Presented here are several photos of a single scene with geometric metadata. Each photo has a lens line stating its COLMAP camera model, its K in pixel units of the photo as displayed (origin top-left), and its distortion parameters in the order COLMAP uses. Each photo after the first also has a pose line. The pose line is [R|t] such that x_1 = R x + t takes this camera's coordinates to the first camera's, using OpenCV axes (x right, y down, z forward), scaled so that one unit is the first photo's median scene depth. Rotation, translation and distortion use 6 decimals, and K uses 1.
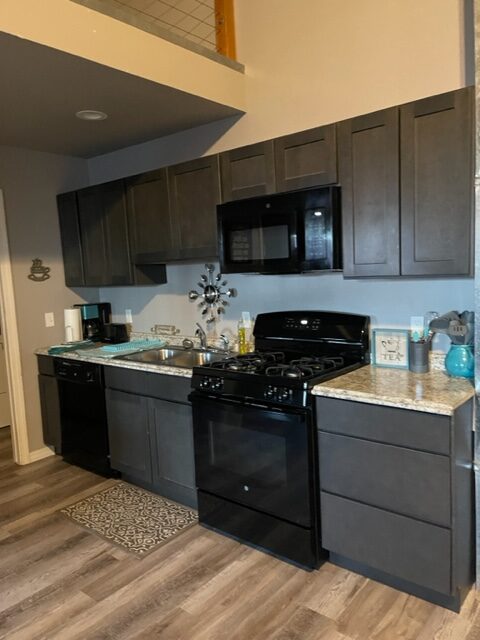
lens RADIAL K [[487.6, 0, 241.6], [0, 487.6, 319.3], [0, 0, 1]] dist [0.045051, -0.000070]
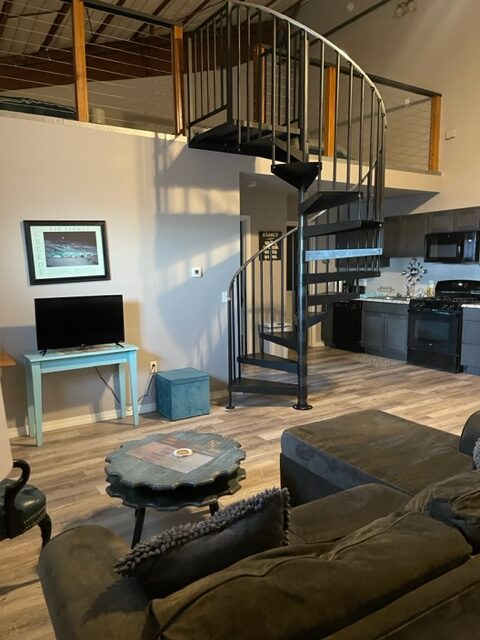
lens RADIAL K [[487.6, 0, 236.1], [0, 487.6, 321.5], [0, 0, 1]] dist [0.045051, -0.000070]
pose [[0.952490, 0.075068, -0.295175, -0.181156], [-0.068265, 0.997111, 0.033303, 0.172610], [0.296822, -0.011571, 0.954863, -1.531146]]
